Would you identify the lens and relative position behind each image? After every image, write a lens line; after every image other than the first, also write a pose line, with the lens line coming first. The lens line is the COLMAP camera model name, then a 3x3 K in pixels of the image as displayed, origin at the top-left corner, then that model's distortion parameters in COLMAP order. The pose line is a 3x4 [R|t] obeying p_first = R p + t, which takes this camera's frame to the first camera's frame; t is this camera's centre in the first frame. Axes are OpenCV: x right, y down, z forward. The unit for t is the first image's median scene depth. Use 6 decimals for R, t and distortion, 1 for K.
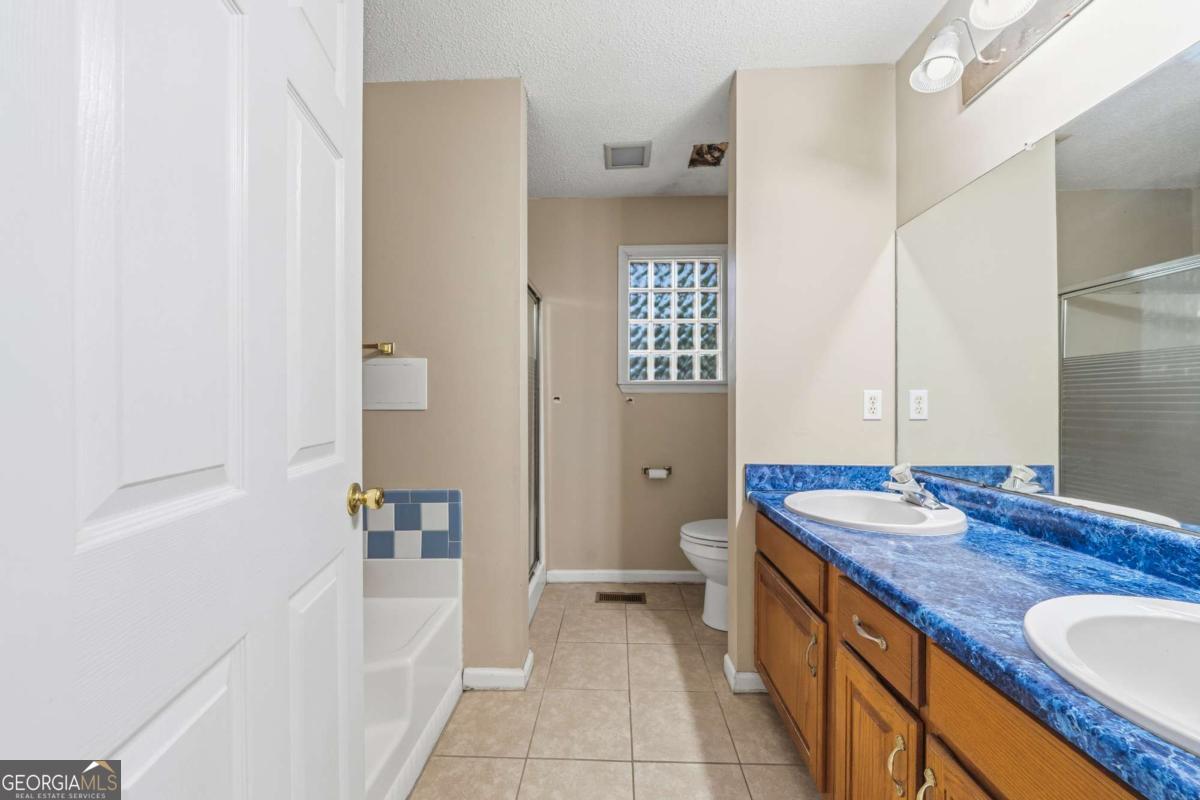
lens RADIAL K [[426.1, 0, 599.0], [0, 426.1, 404.3], [0, 0, 1]] dist [-0.002775, 0.000003]
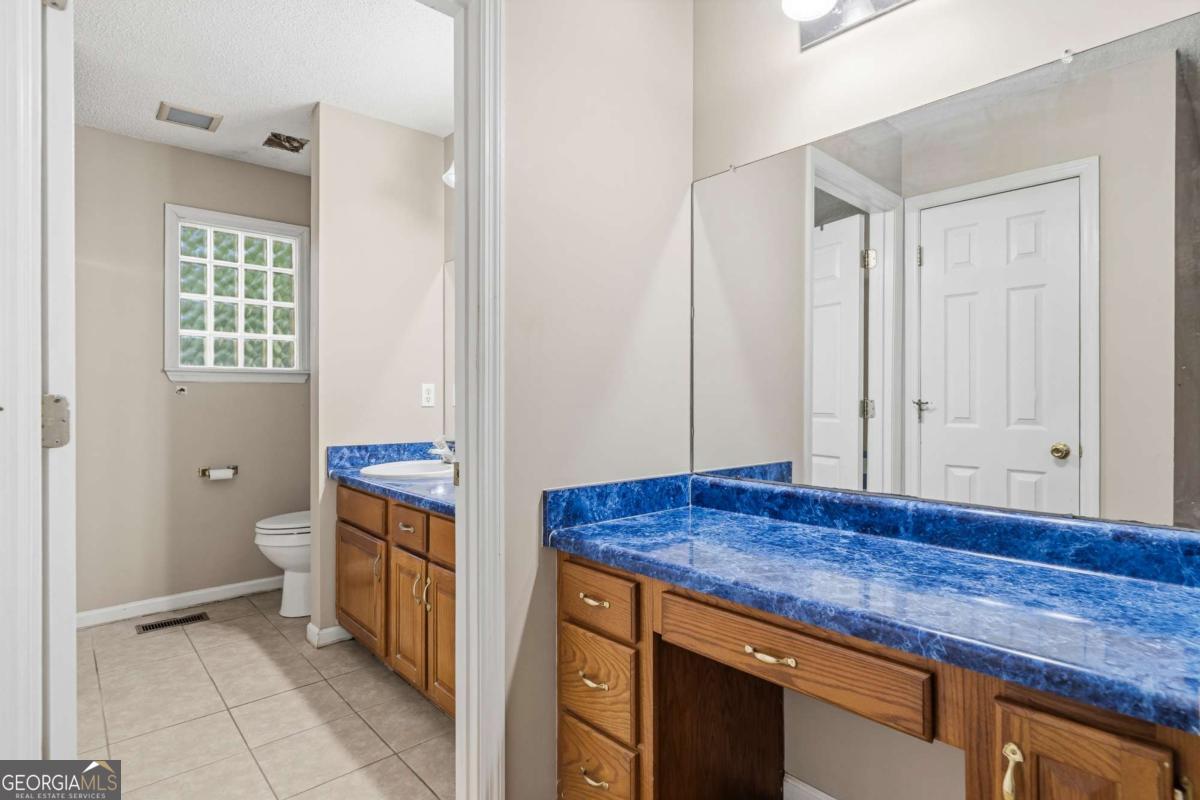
lens RADIAL K [[613.5, 0, 600.0], [0, 613.5, 400.0], [0, 0, 1]] dist [-0.000637, 0.000795]
pose [[0.722172, -0.004230, 0.691700, -0.204999], [-0.001548, 0.999969, 0.007732, -0.000091], [-0.691711, -0.006654, 0.722143, -0.534590]]
